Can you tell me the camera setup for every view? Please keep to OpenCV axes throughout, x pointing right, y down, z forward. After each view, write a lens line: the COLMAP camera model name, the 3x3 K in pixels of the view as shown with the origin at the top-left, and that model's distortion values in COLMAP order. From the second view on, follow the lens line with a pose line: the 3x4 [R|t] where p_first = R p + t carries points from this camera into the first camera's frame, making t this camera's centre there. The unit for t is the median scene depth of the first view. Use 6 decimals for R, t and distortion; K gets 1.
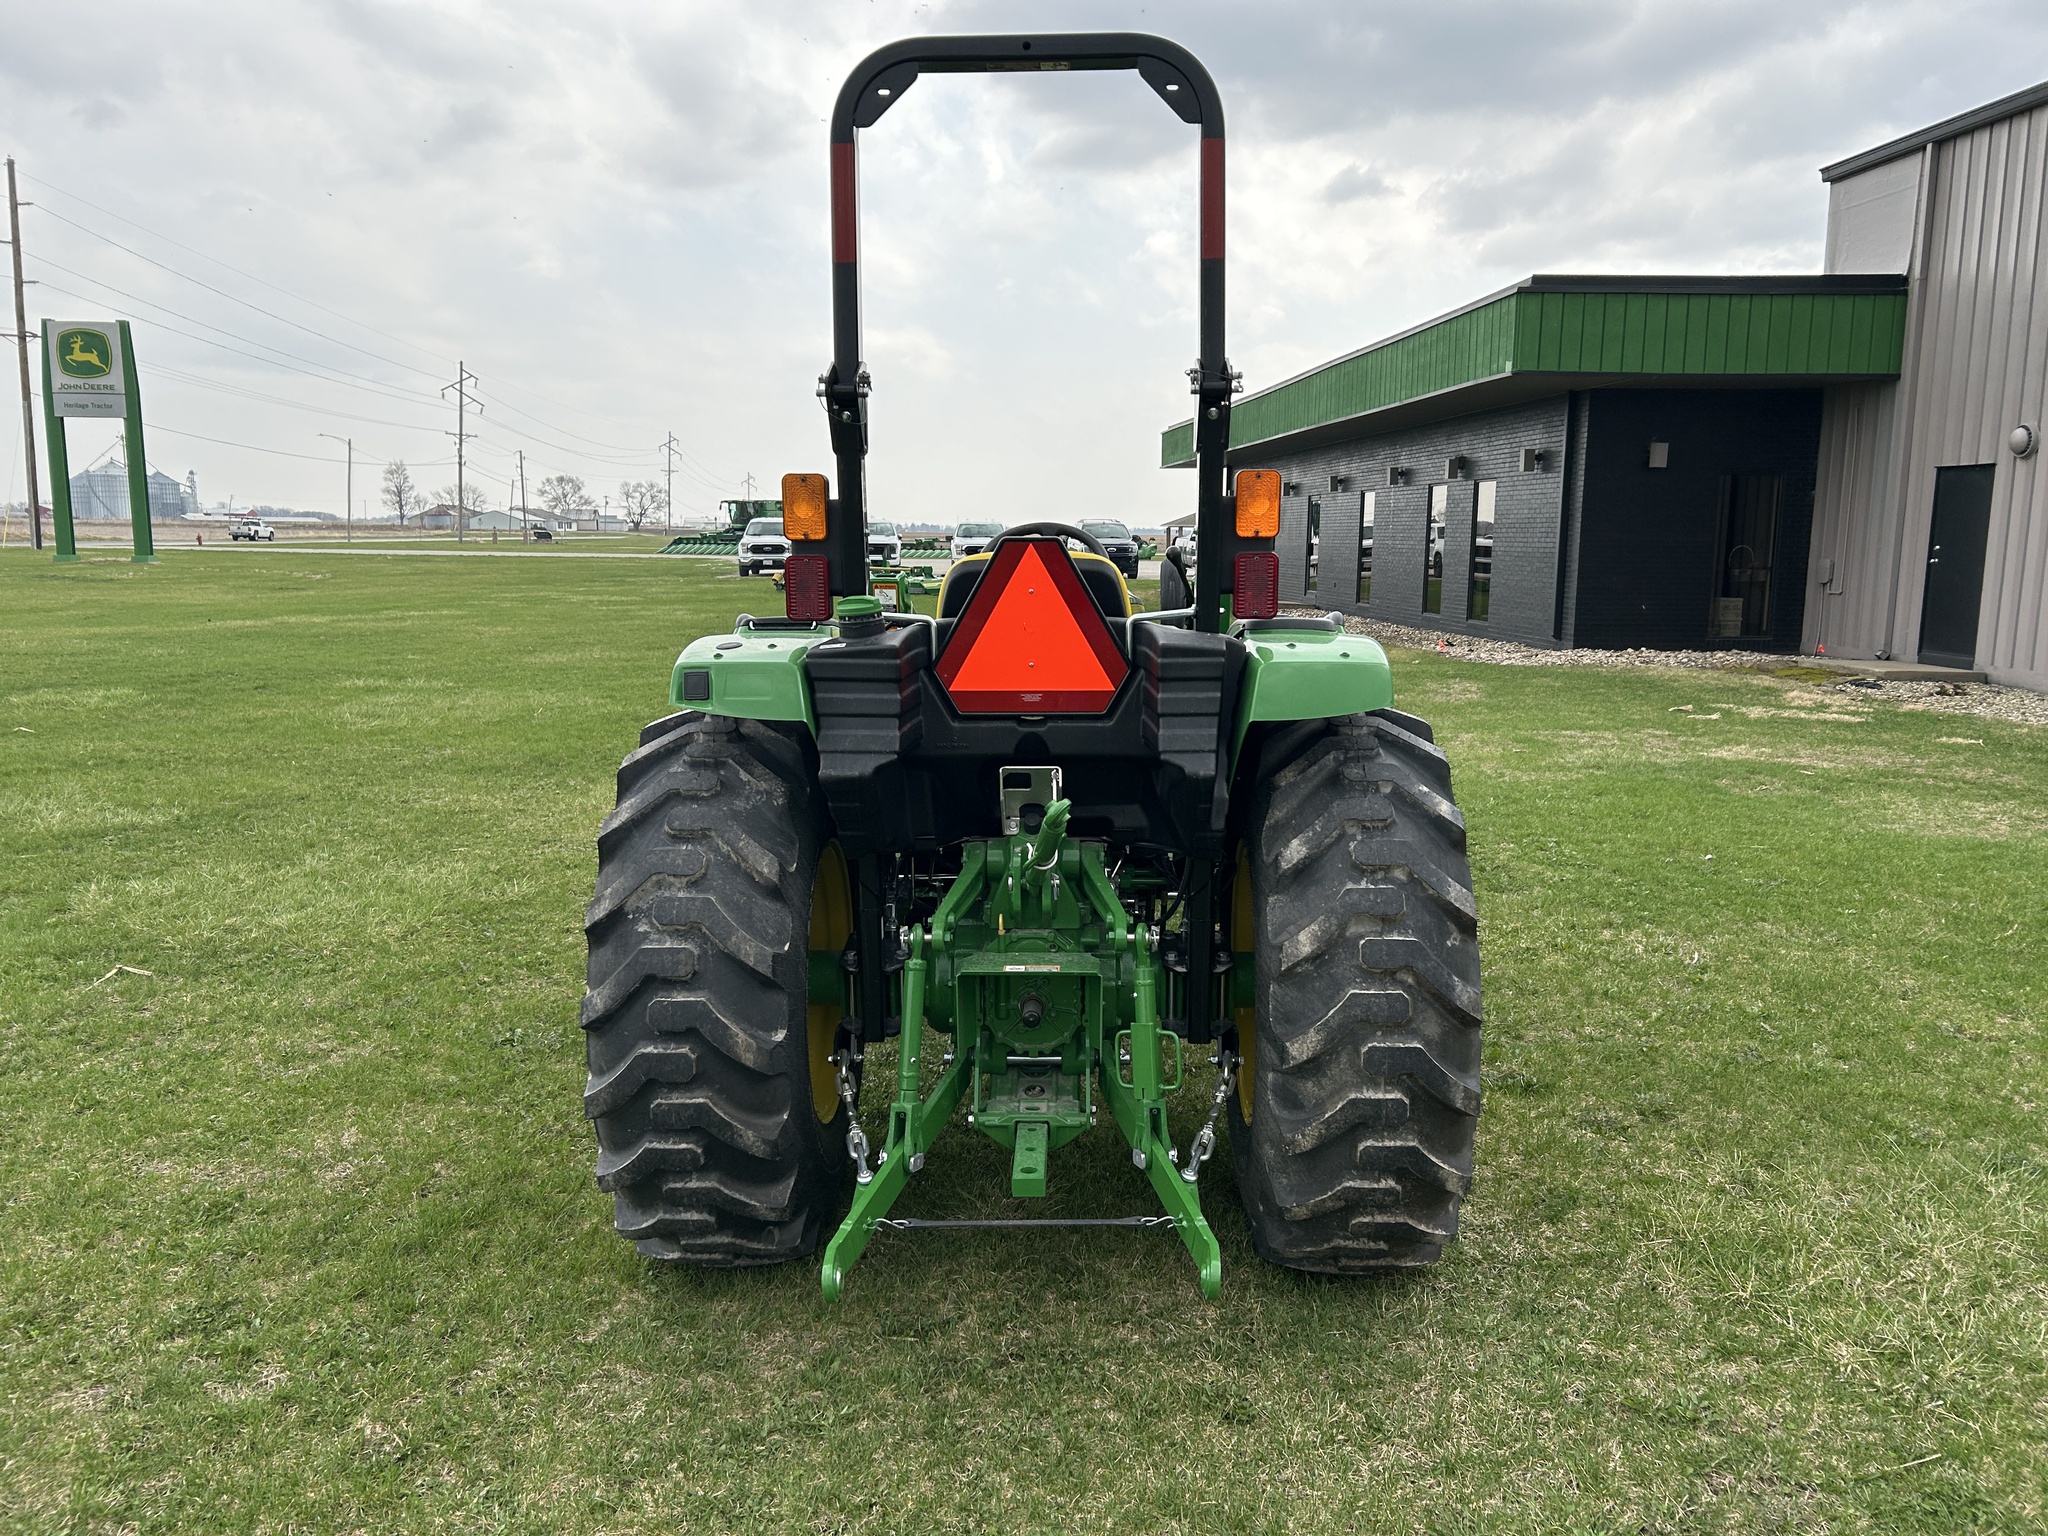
lens RADIAL K [[1558.9, 0, 1029.7], [0, 1558.9, 736.3], [0, 0, 1]] dist [0.062247, -0.061615]
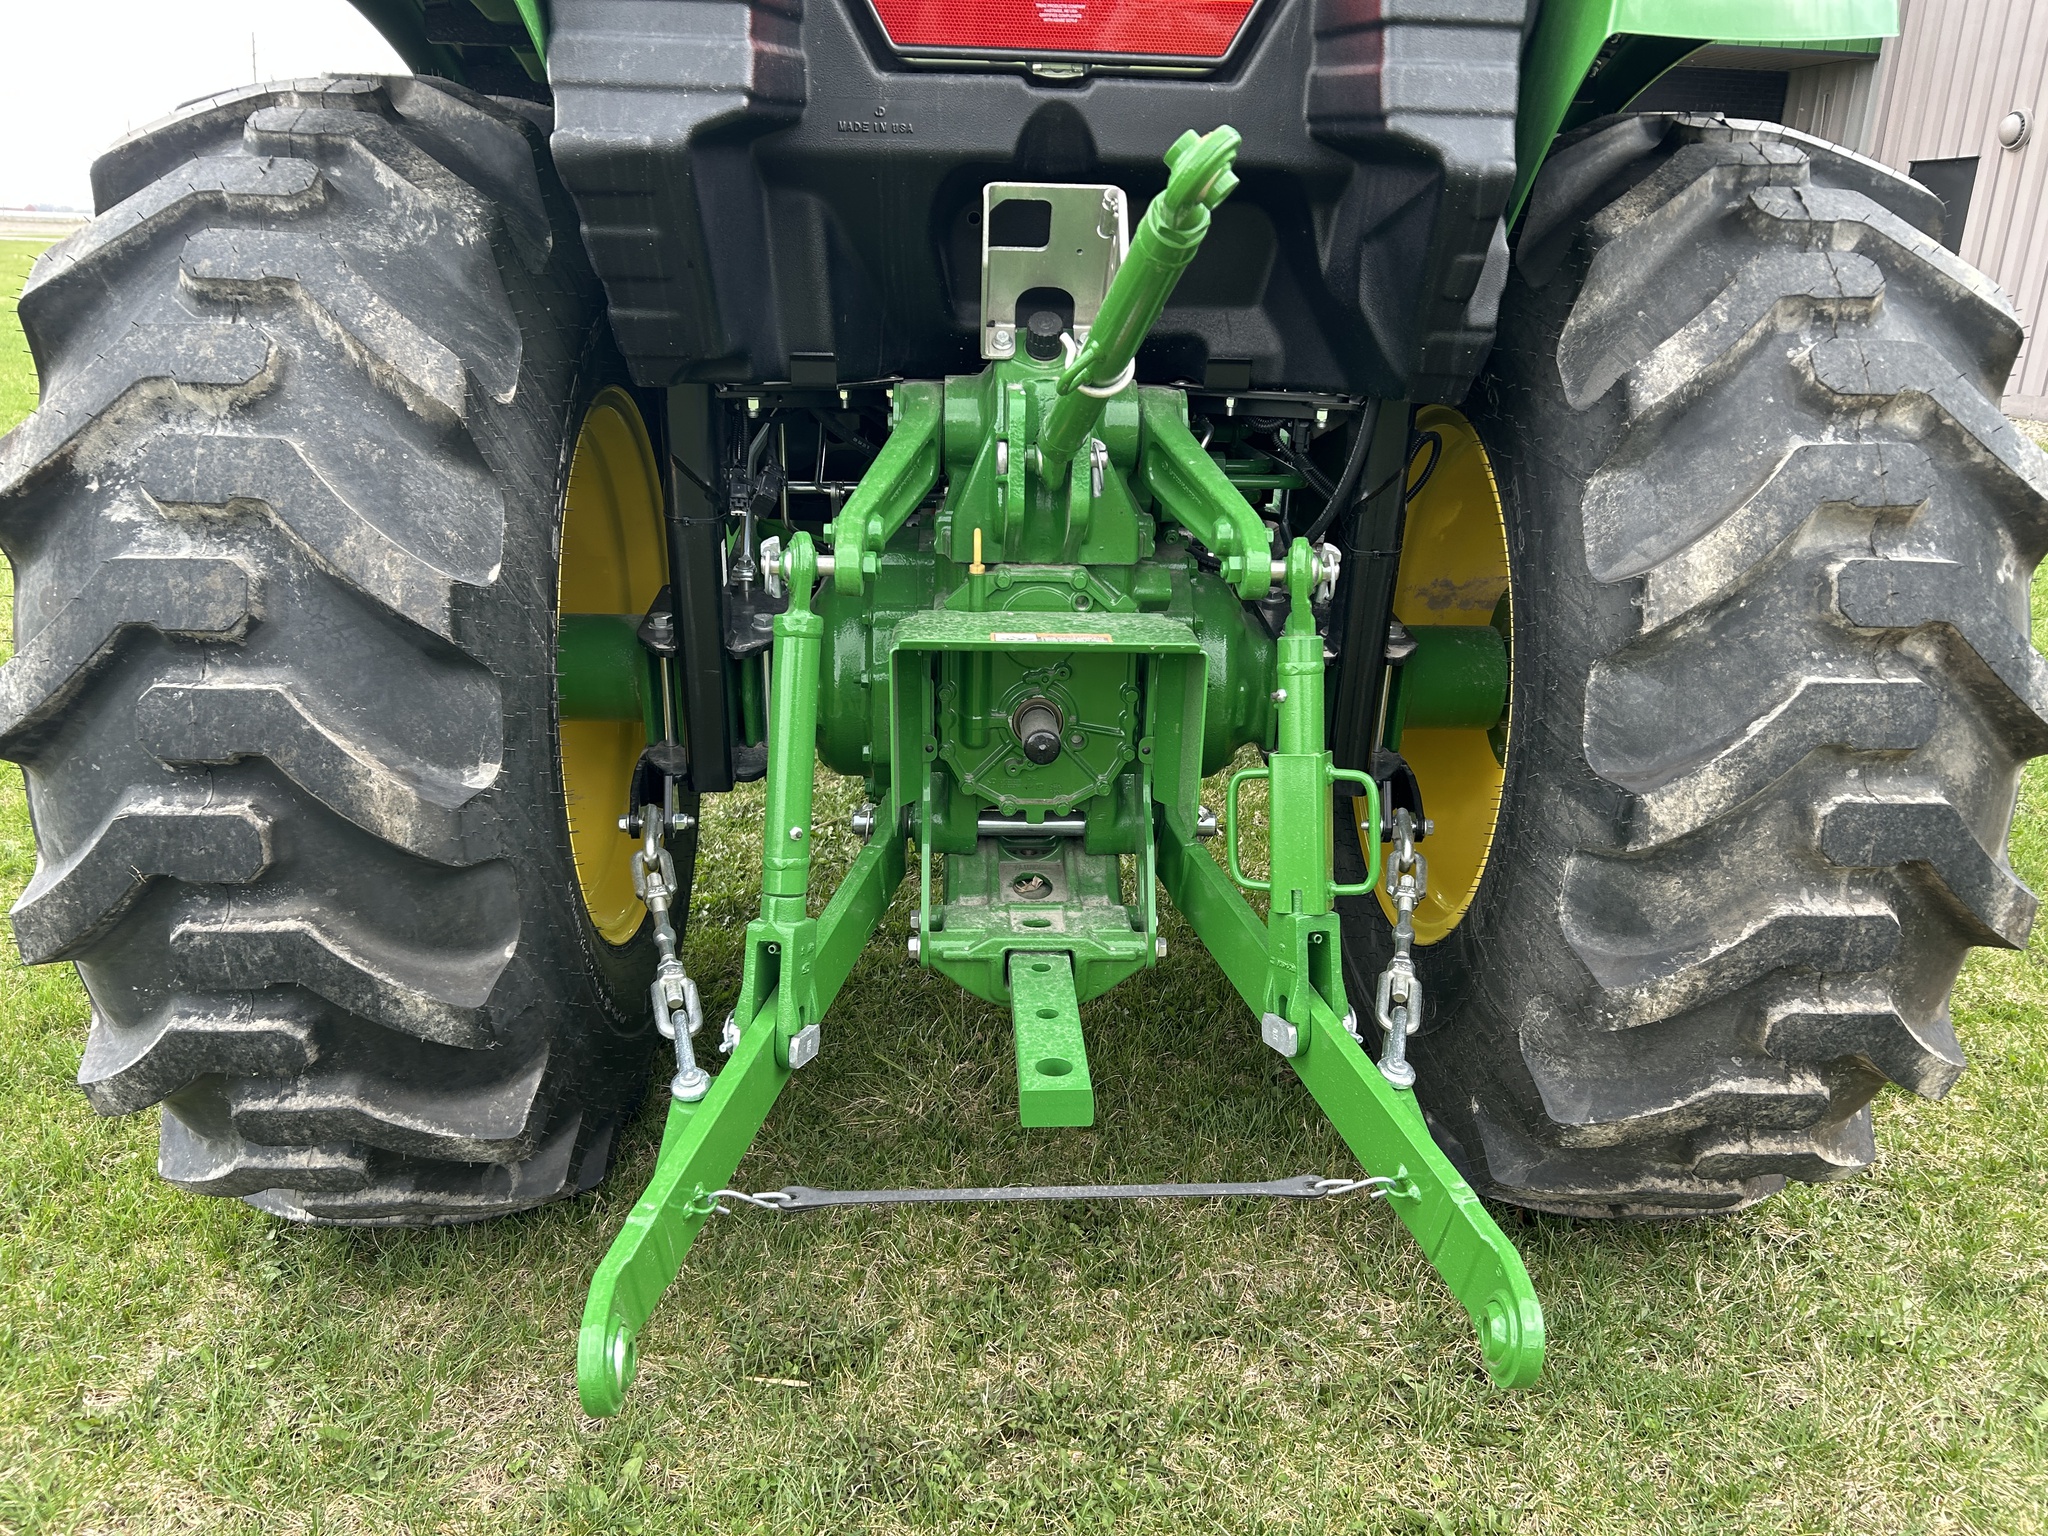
lens RADIAL K [[1605.1, 0, 1024.0], [0, 1605.1, 768.0], [0, 0, 1]] dist [0.107901, -0.228663]
pose [[0.996788, 0.003396, 0.080008, -0.046068], [-0.017492, 0.984207, 0.176153, 0.106149], [-0.078146, -0.176987, 0.981106, 0.542027]]
